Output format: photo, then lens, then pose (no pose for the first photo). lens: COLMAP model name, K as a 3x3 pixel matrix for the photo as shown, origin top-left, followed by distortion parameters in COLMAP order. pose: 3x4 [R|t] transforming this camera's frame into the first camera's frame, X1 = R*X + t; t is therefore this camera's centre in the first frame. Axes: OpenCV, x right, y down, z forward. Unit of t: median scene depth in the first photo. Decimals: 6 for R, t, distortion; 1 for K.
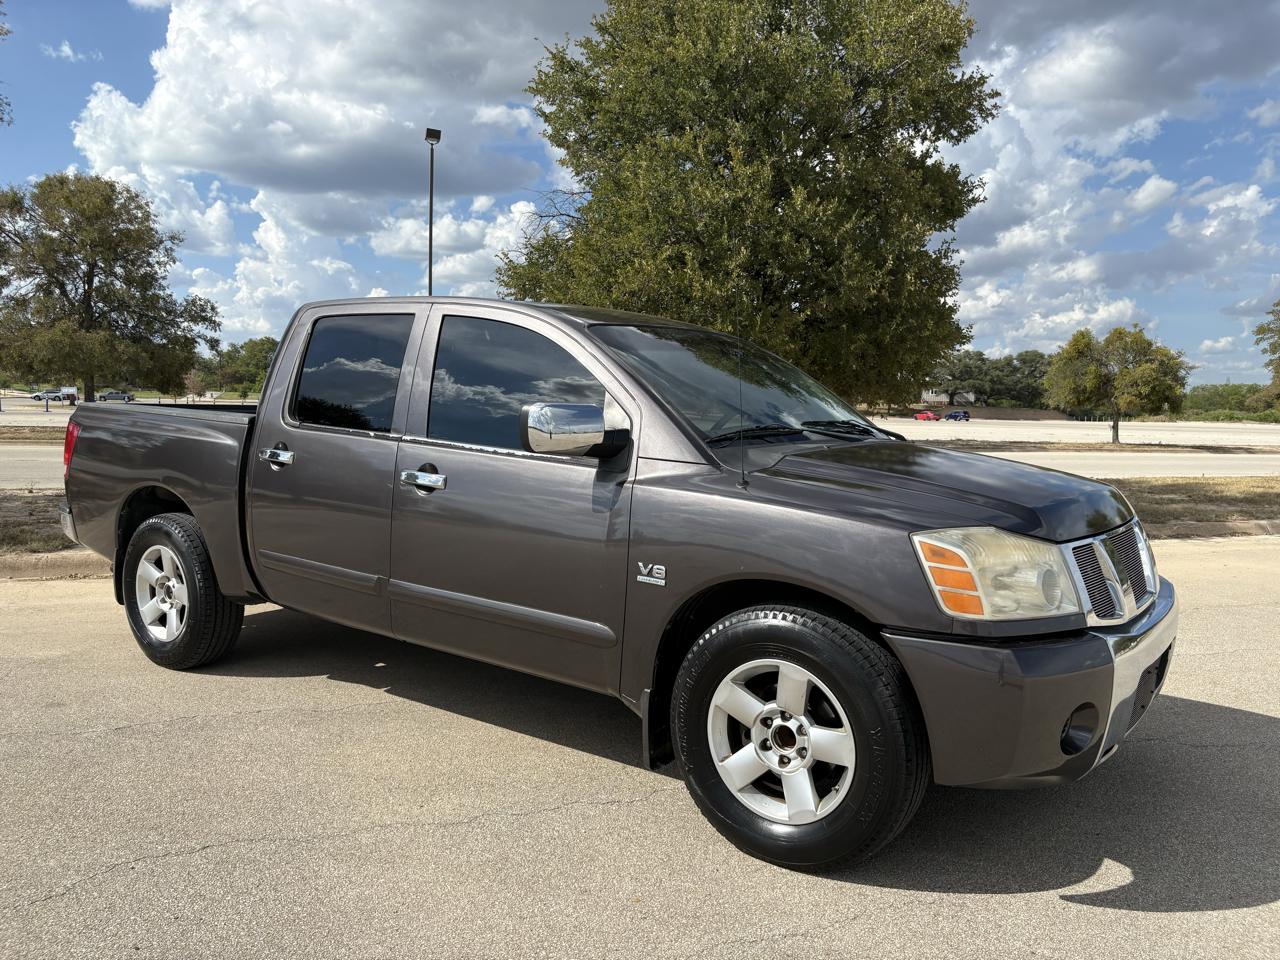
lens RADIAL K [[971.2, 0, 636.8], [0, 971.2, 495.7], [0, 0, 1]] dist [0.022485, -0.027203]
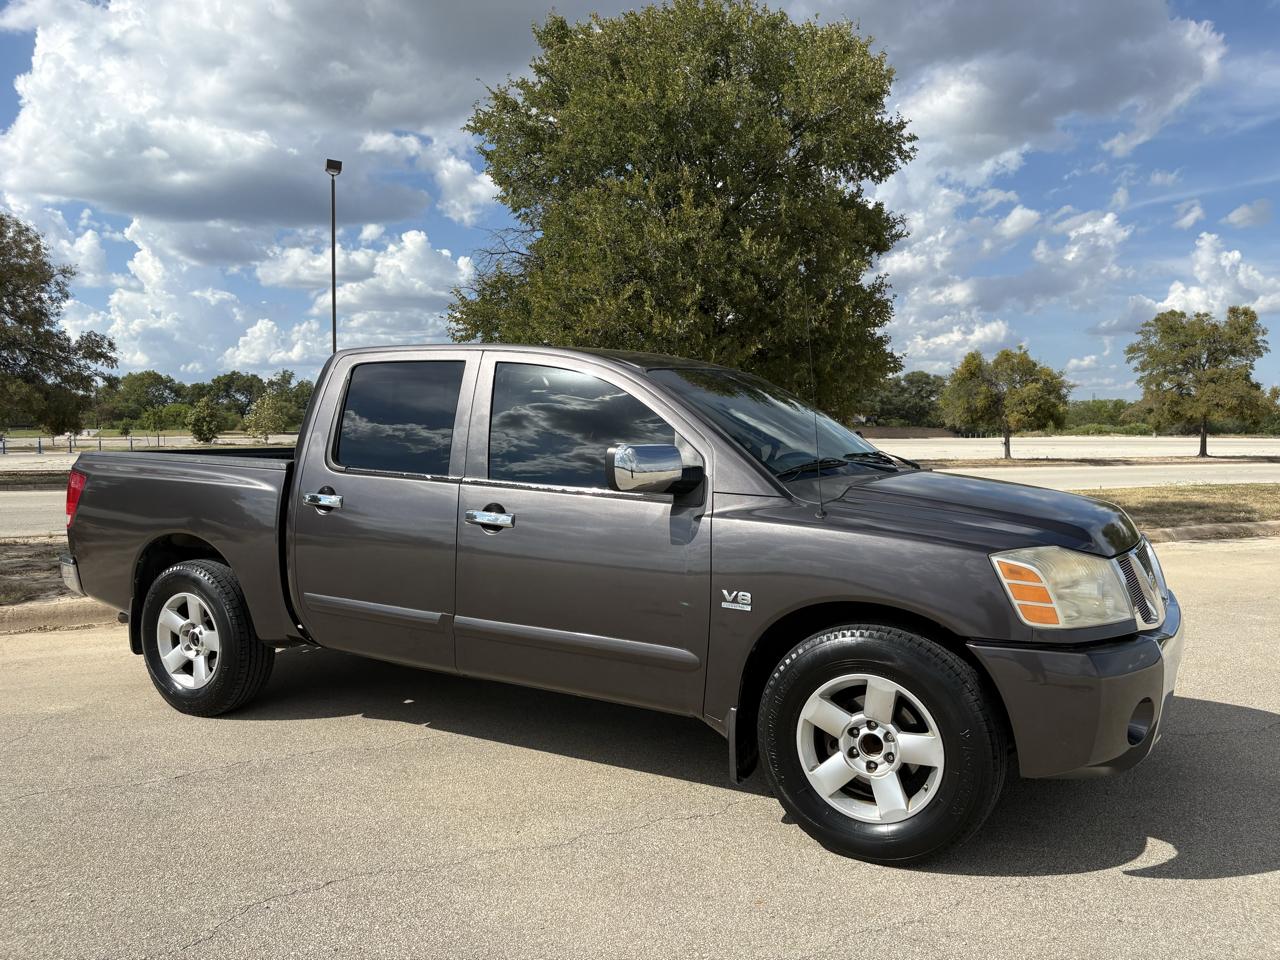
lens RADIAL K [[971.2, 0, 636.8], [0, 971.2, 495.7], [0, 0, 1]] dist [0.022485, -0.027203]
pose [[0.994379, -0.030447, 0.101408, -0.129749], [0.033147, 0.999137, -0.025042, -0.008113], [-0.100558, 0.028263, 0.994530, -0.044322]]
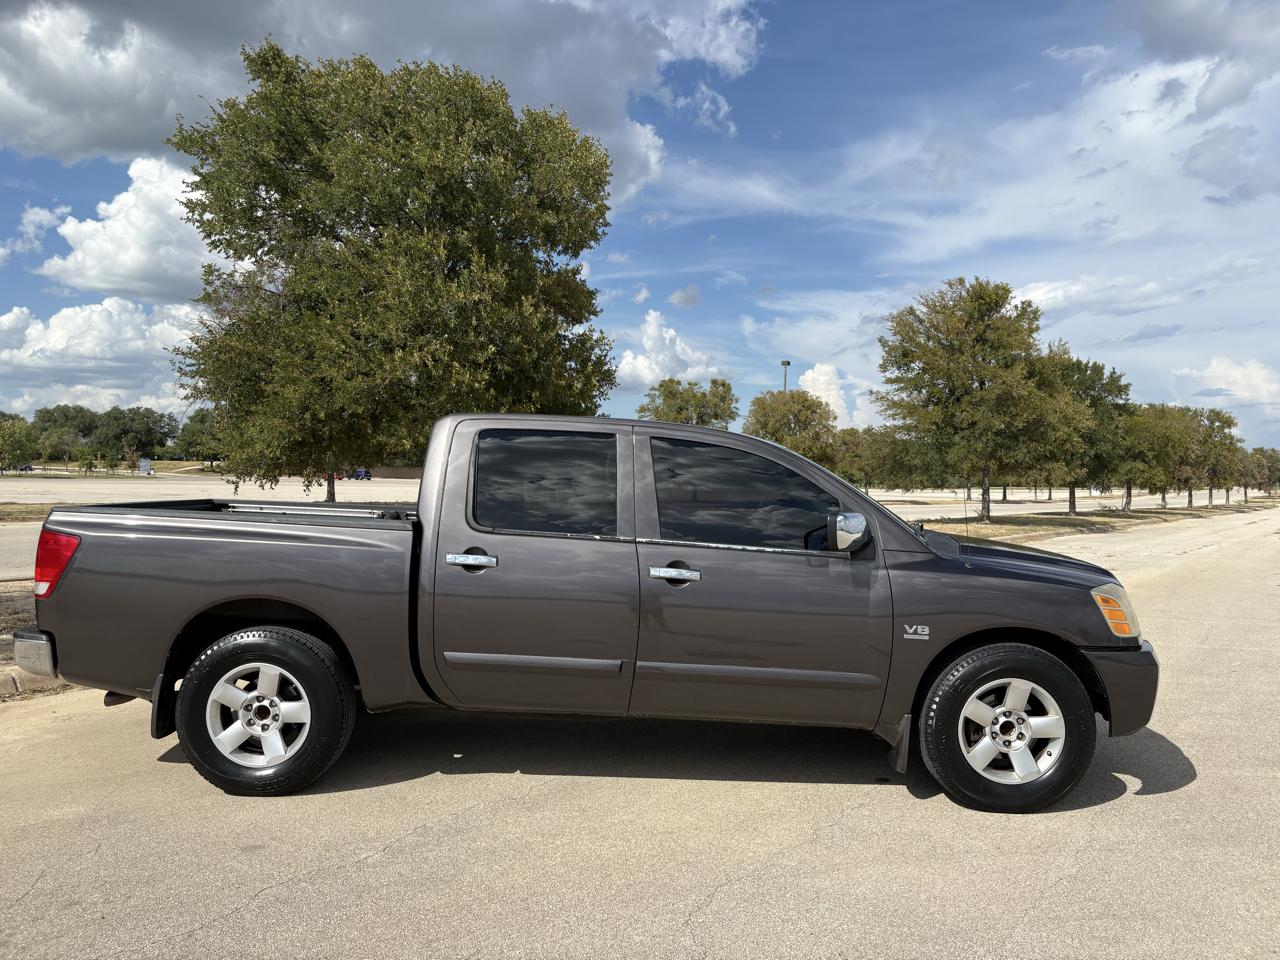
lens RADIAL K [[971.2, 0, 636.8], [0, 971.2, 495.7], [0, 0, 1]] dist [0.022485, -0.027203]
pose [[0.818894, -0.014584, 0.573760, -0.734883], [0.049342, 0.997765, -0.045062, -0.048462], [-0.571820, 0.065211, 0.817783, 0.028978]]
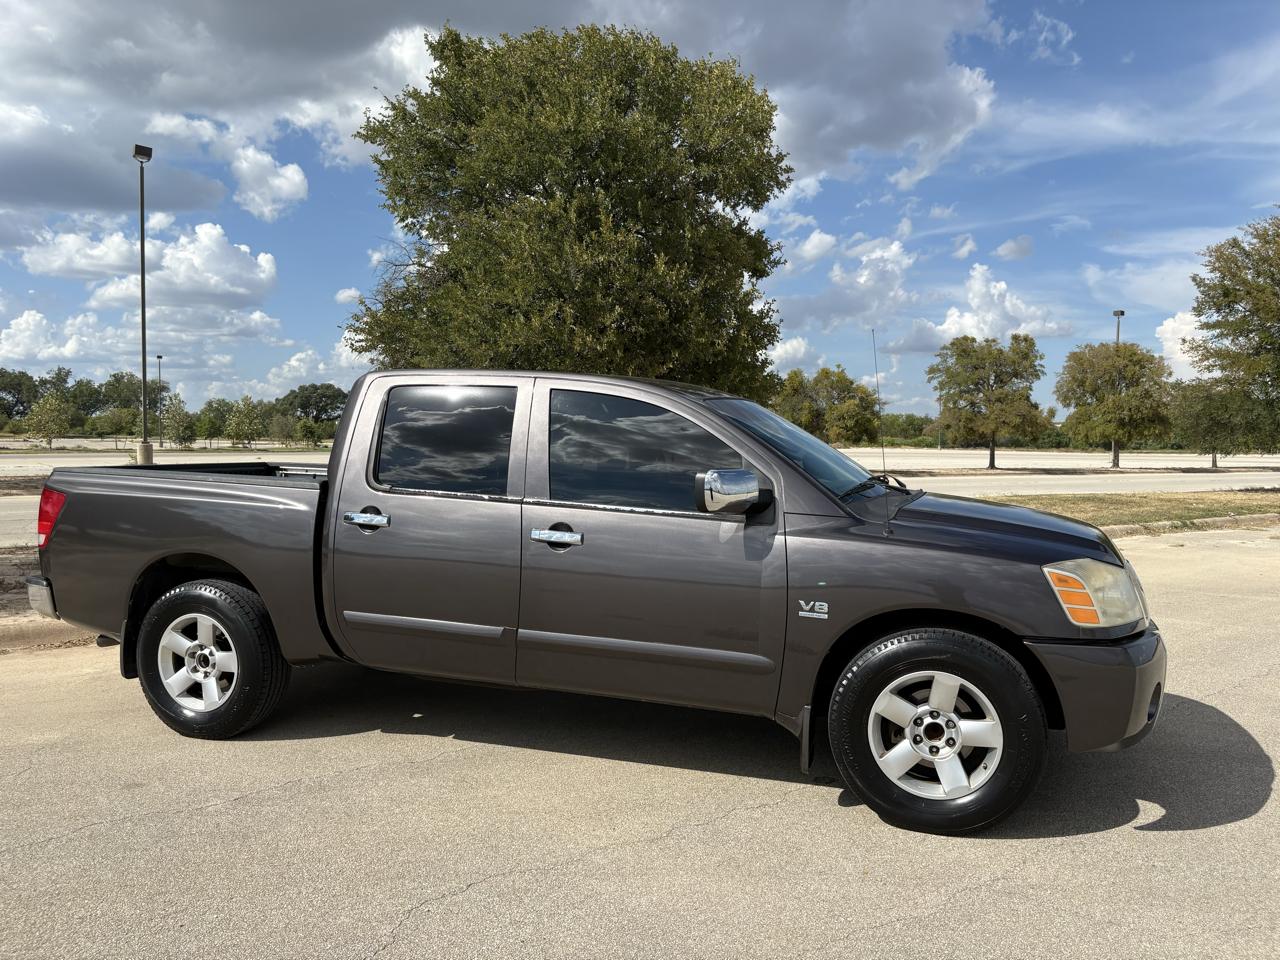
lens RADIAL K [[971.2, 0, 636.8], [0, 971.2, 495.7], [0, 0, 1]] dist [0.022485, -0.027203]
pose [[0.957557, -0.029232, 0.286756, -0.348062], [0.038508, 0.998900, -0.026762, -0.024295], [-0.285659, 0.036669, 0.957630, -0.070061]]
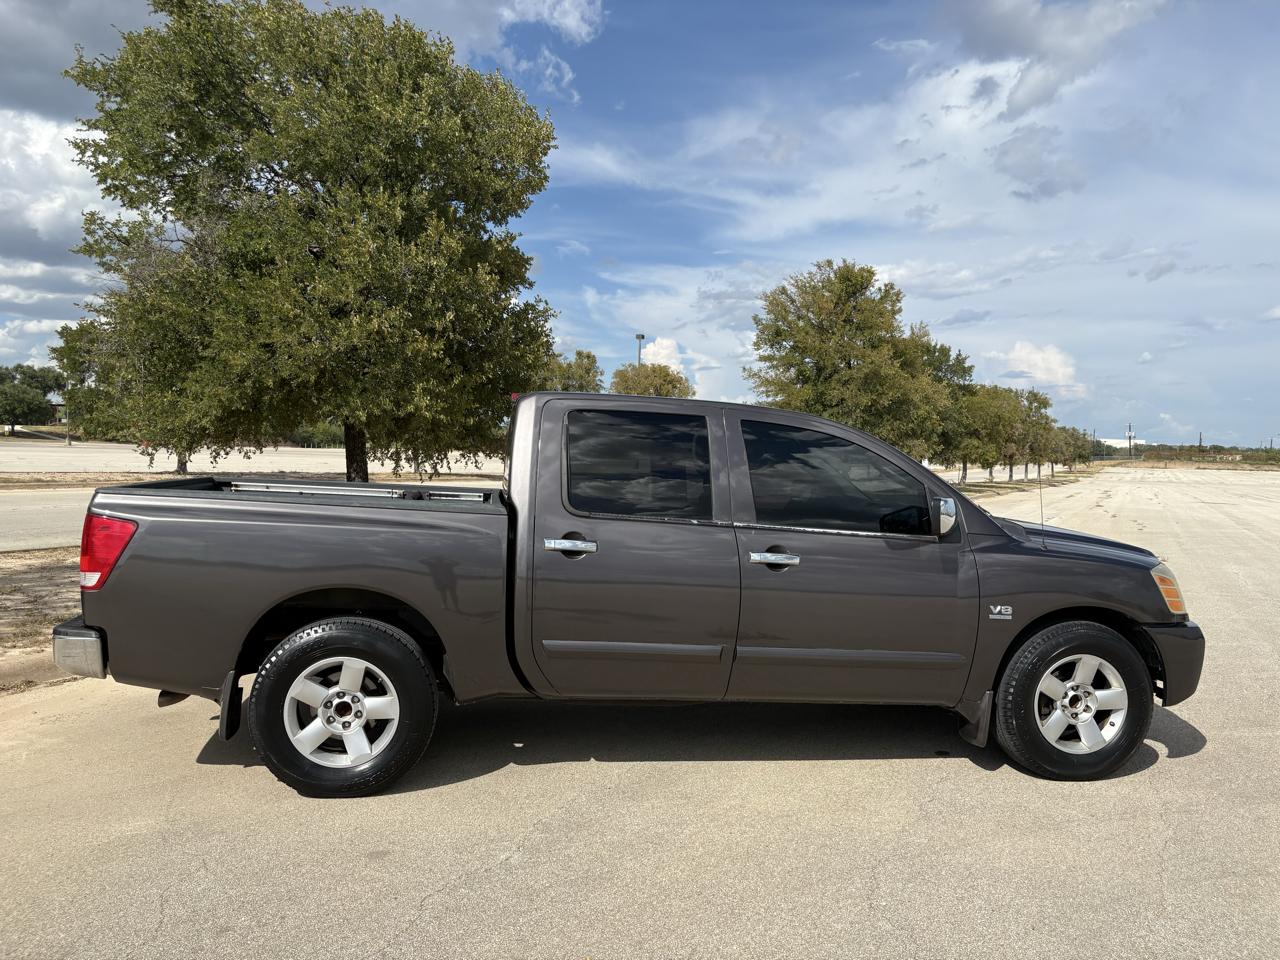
lens RADIAL K [[970.0, 0, 637.1], [0, 970.0, 498.4], [0, 0, 1]] dist [0.014920, -0.007322]
pose [[0.716022, -0.031513, 0.697366, -0.911763], [0.048144, 0.998831, -0.004296, -0.073421], [-0.696415, 0.036649, 0.716703, 0.199621]]
